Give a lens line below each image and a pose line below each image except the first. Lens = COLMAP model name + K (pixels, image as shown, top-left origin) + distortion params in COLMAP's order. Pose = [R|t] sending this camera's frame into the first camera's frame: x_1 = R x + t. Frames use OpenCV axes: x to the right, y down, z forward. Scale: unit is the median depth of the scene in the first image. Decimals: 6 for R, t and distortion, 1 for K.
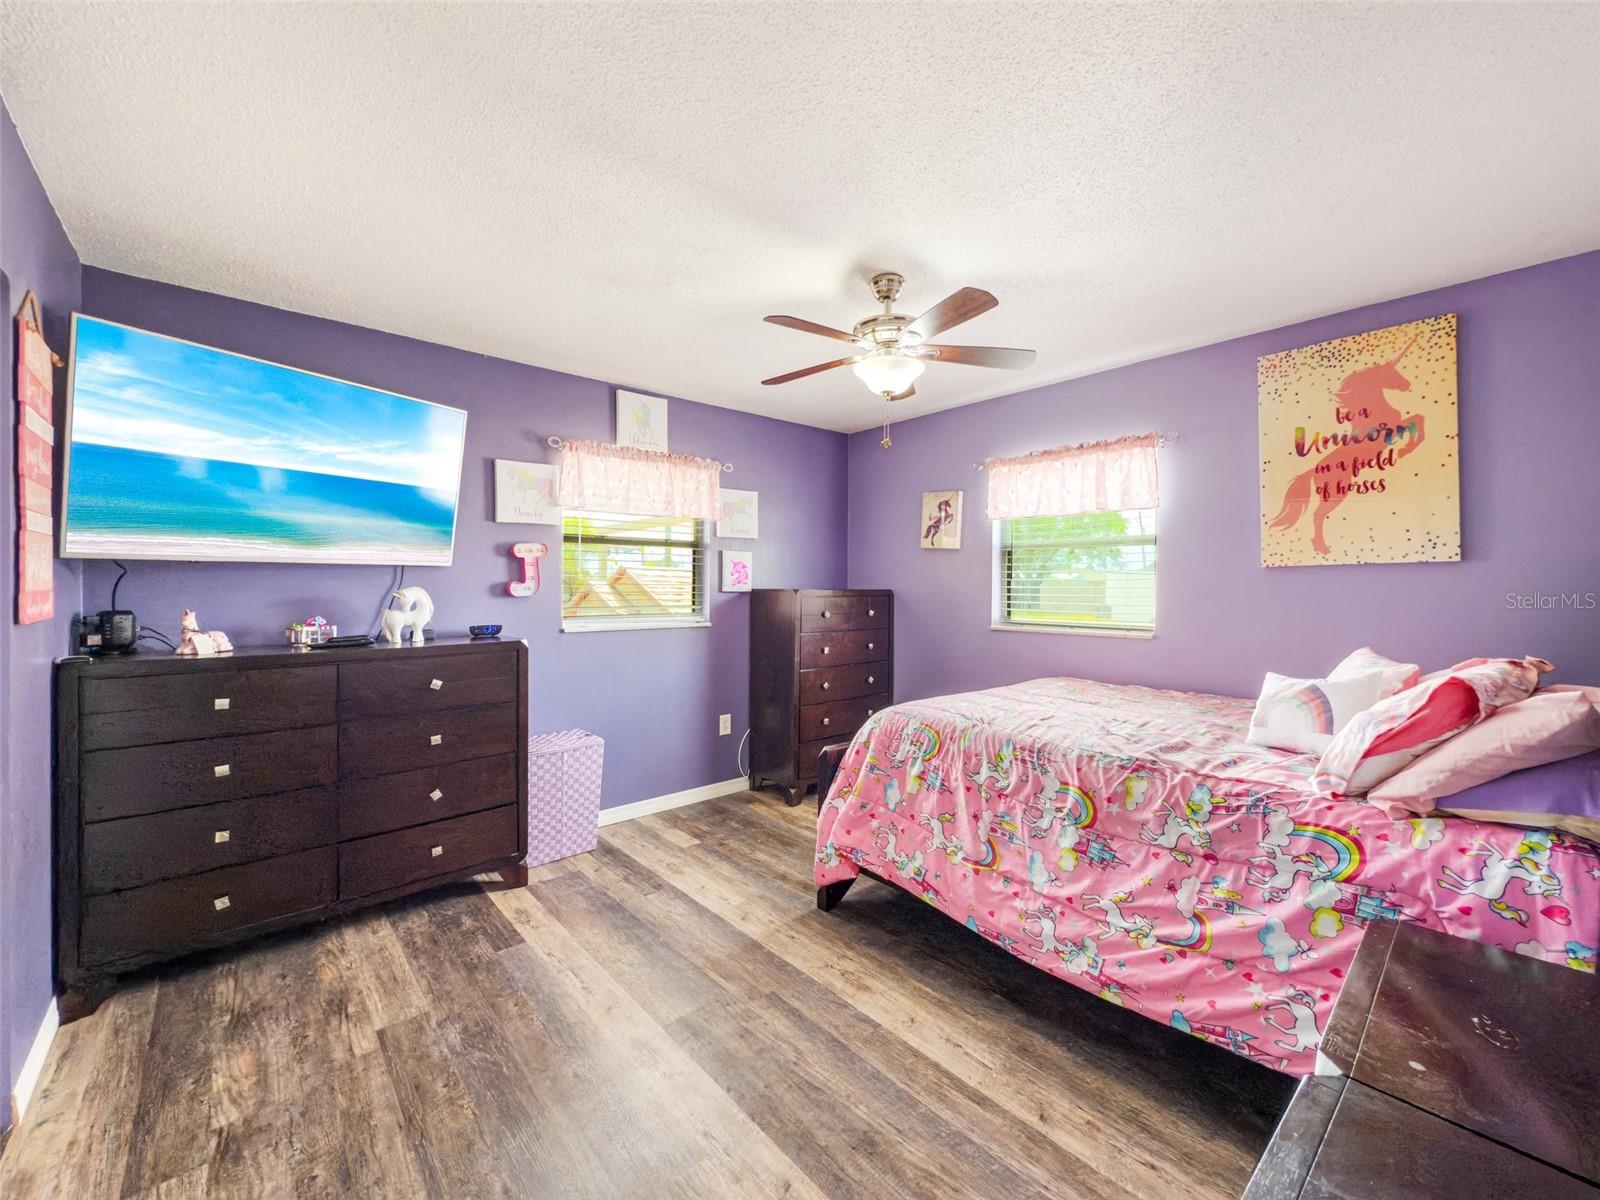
lens RADIAL K [[650.0, 0, 803.6], [0, 650.0, 597.9], [0, 0, 1]] dist [-0.000234, -0.001288]
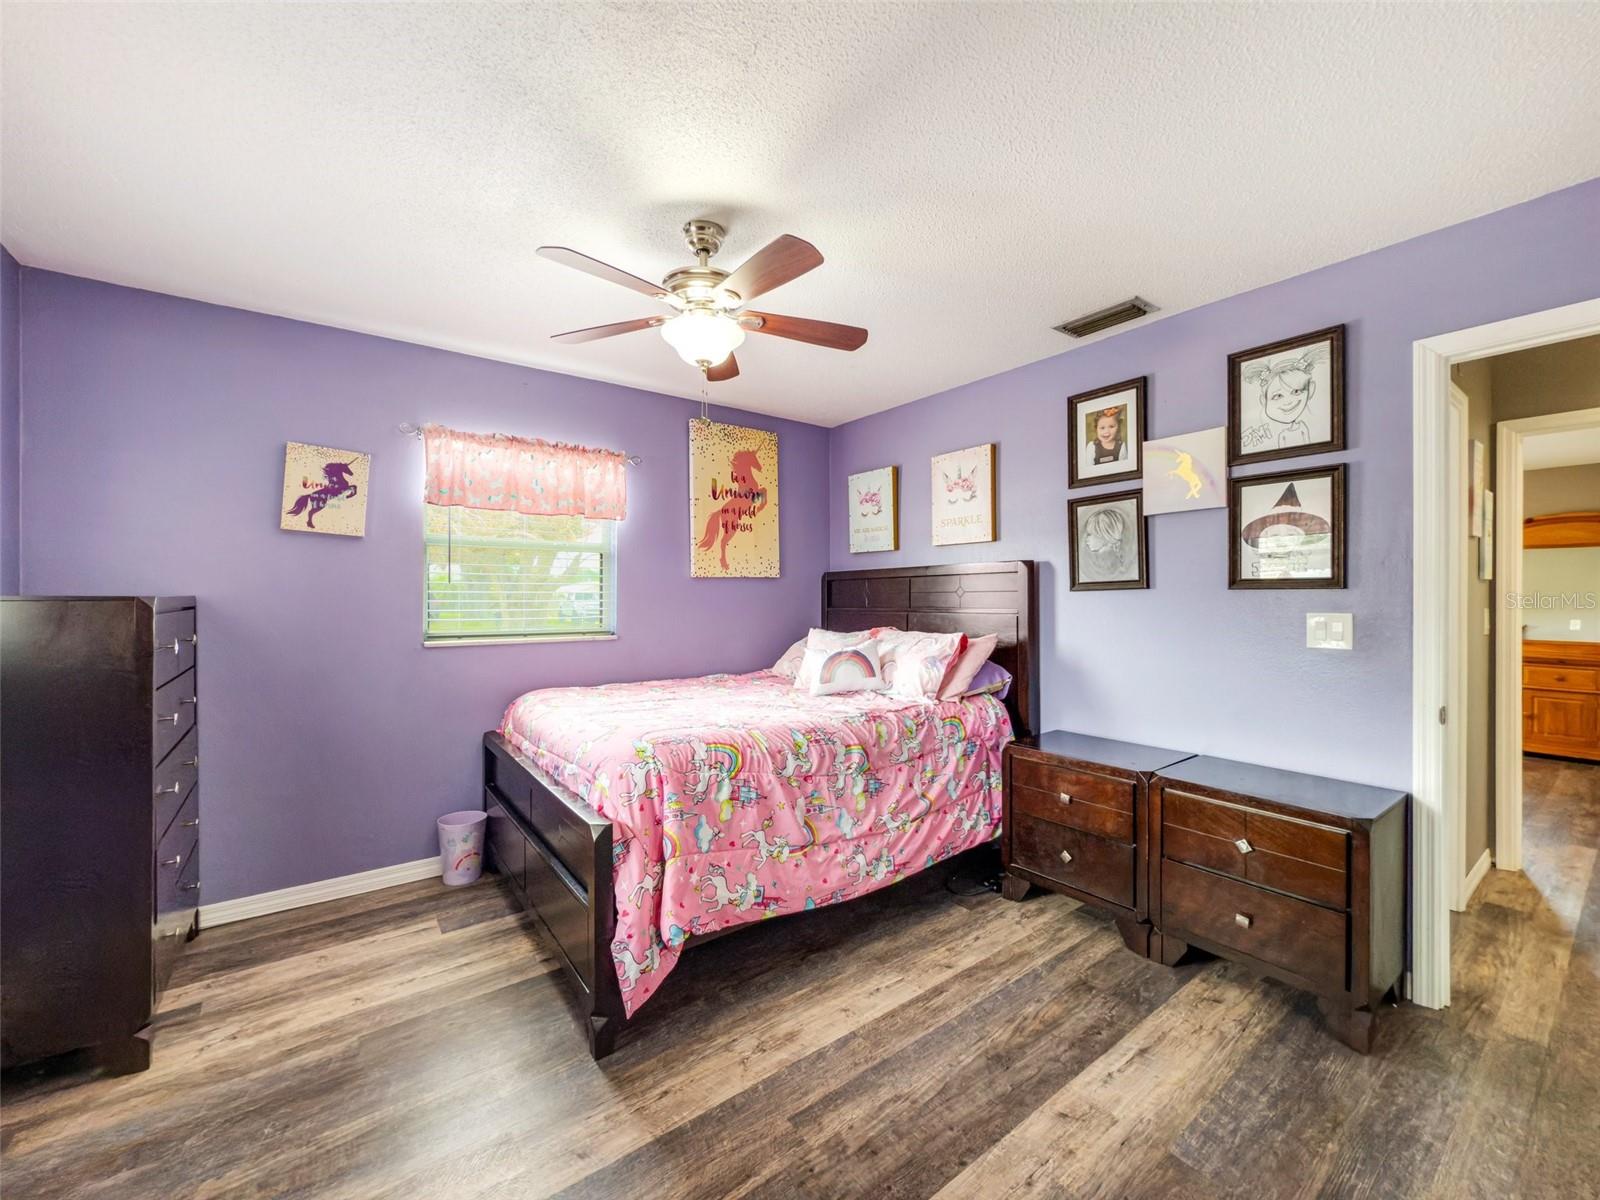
lens RADIAL K [[650.0, 0, 792.6], [0, 650.0, 602.9], [0, 0, 1]] dist [-0.000234, -0.001288]
pose [[0.073395, -0.014603, 0.997196, -0.789274], [0.016170, 0.999779, 0.013451, -0.012426], [-0.997172, 0.015137, 0.073615, 0.914479]]
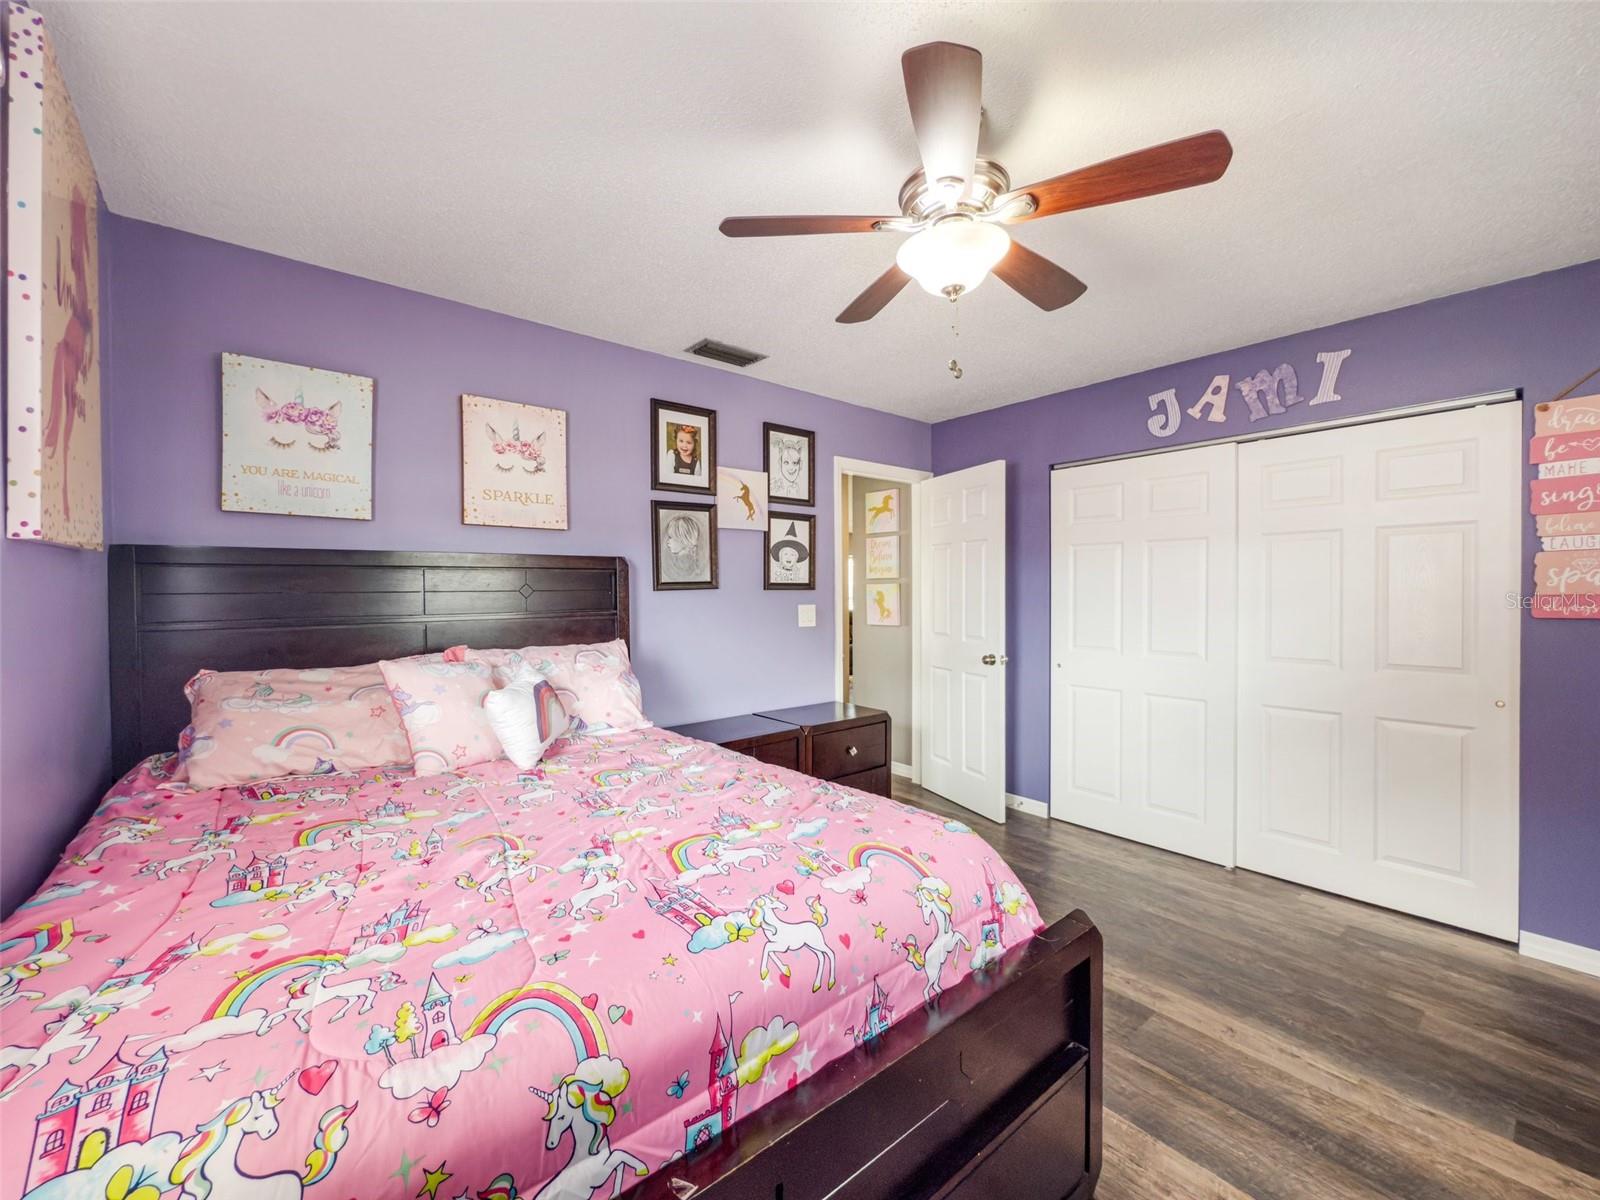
lens RADIAL K [[650.0, 0, 805.3], [0, 650.0, 608.1], [0, 0, 1]] dist [-0.000234, -0.001288]
pose [[-0.999995, 0.002389, 0.002089, 0.349750], [0.002465, 0.999293, 0.037506, -0.023907], [-0.001998, 0.037511, -0.999294, 1.867955]]
